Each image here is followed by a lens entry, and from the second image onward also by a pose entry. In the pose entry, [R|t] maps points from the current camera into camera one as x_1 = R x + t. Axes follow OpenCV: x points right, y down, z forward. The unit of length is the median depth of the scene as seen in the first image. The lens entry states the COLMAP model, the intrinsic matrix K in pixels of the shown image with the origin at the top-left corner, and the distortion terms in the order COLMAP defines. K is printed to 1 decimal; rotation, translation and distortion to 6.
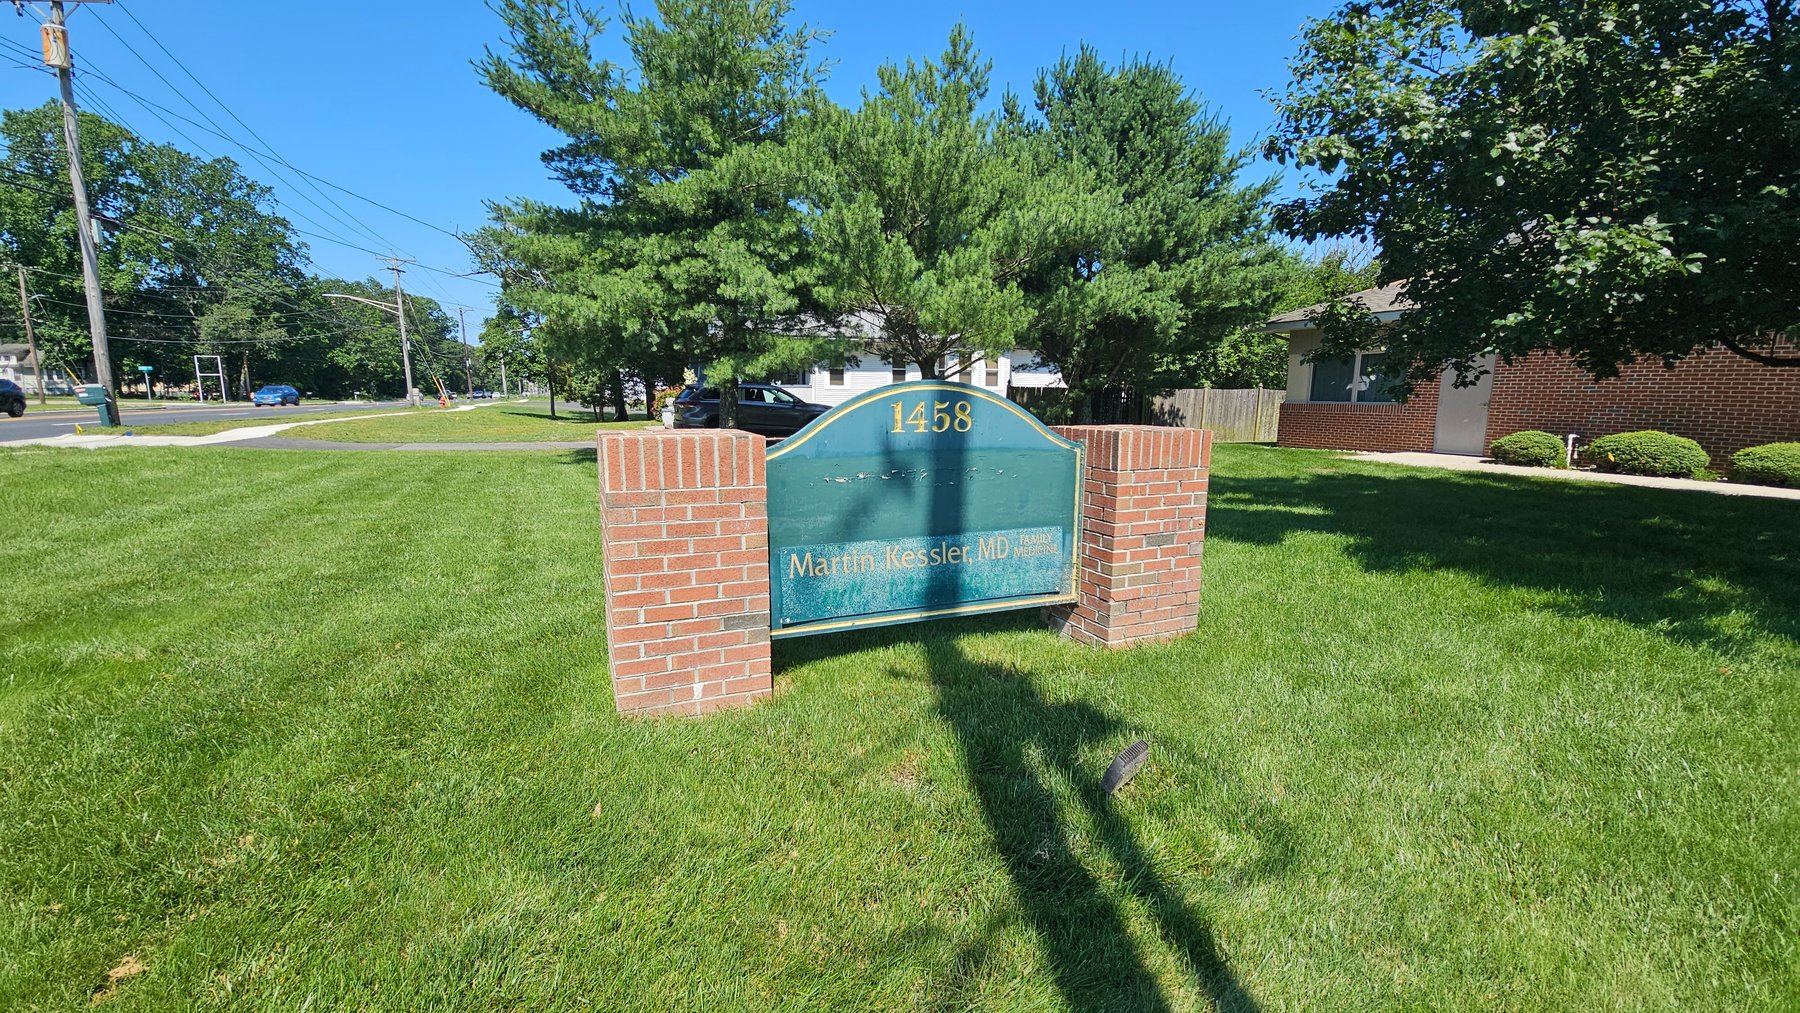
lens RADIAL K [[731.1, 0, 889.1], [0, 731.1, 504.5], [0, 0, 1]] dist [0.001867, 0.000283]
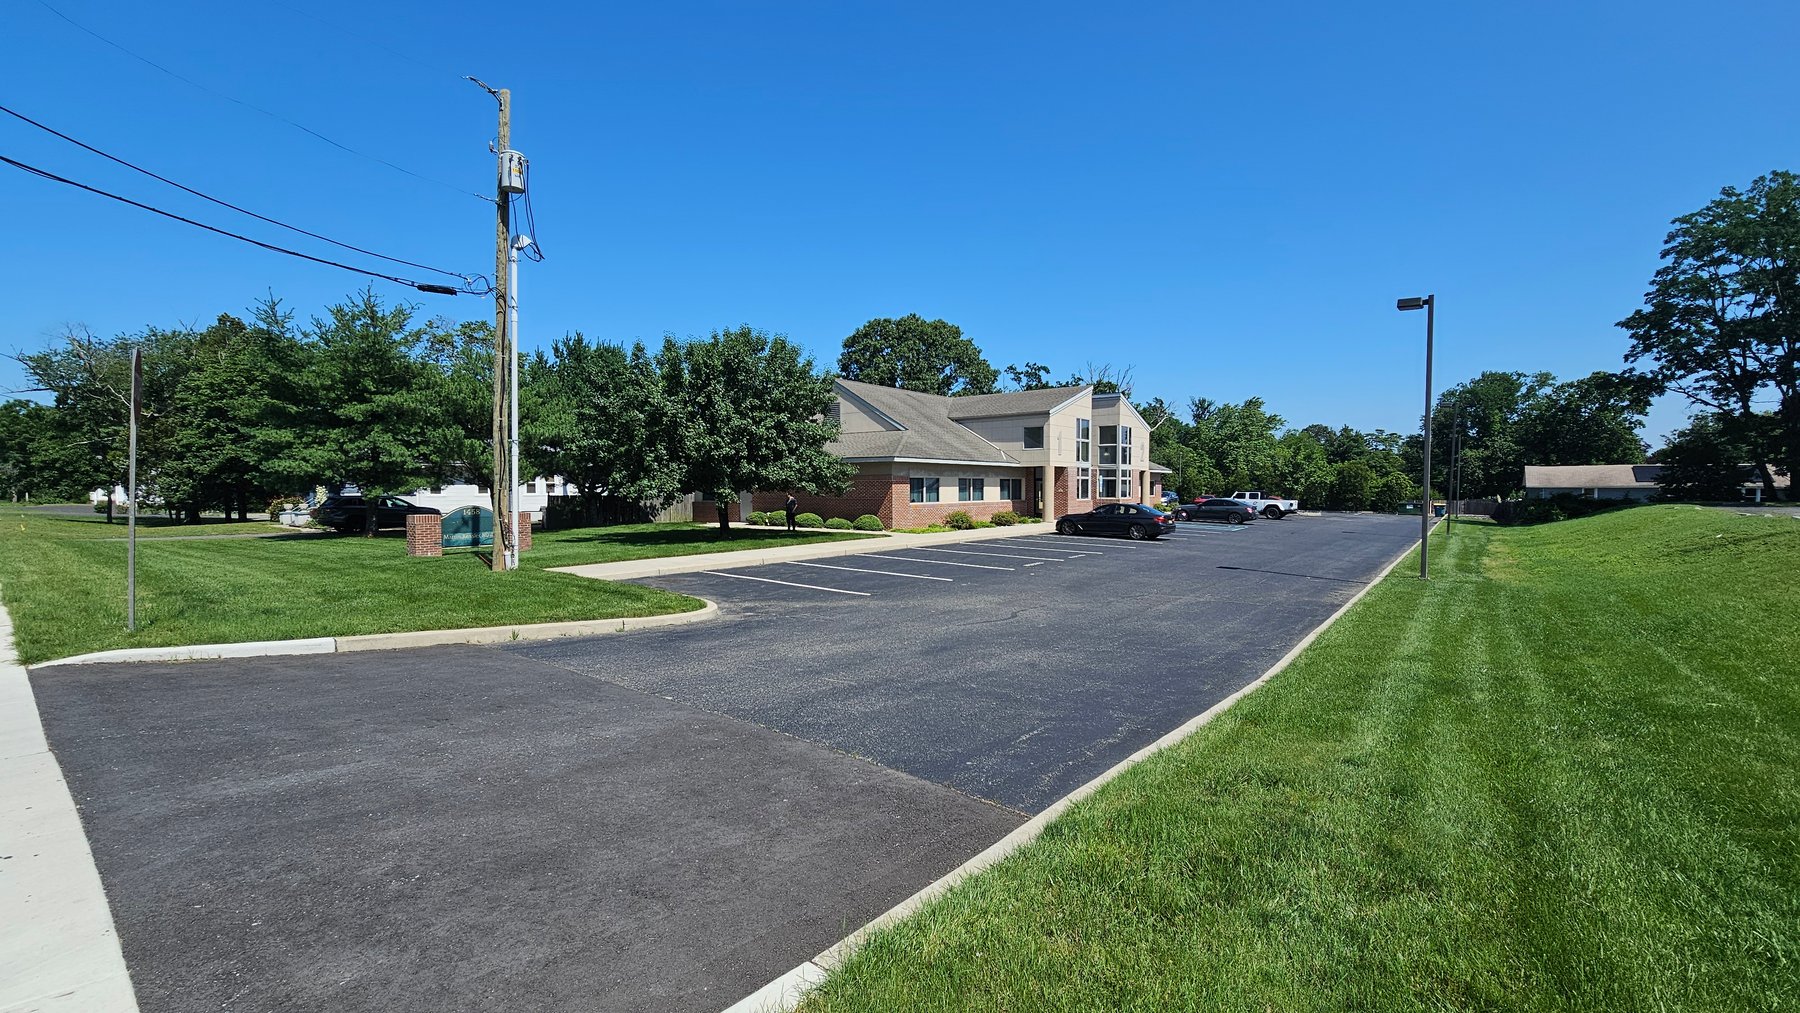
lens RADIAL K [[767.9, 0, 900.0], [0, 767.9, 506.5], [0, 0, 1]] dist [0.021764, -0.000037]
pose [[0.882423, -0.021528, 0.469964, 0.047646], [0.078826, 0.991596, -0.102584, 0.204354], [-0.463806, 0.127568, 0.876704, -1.665828]]
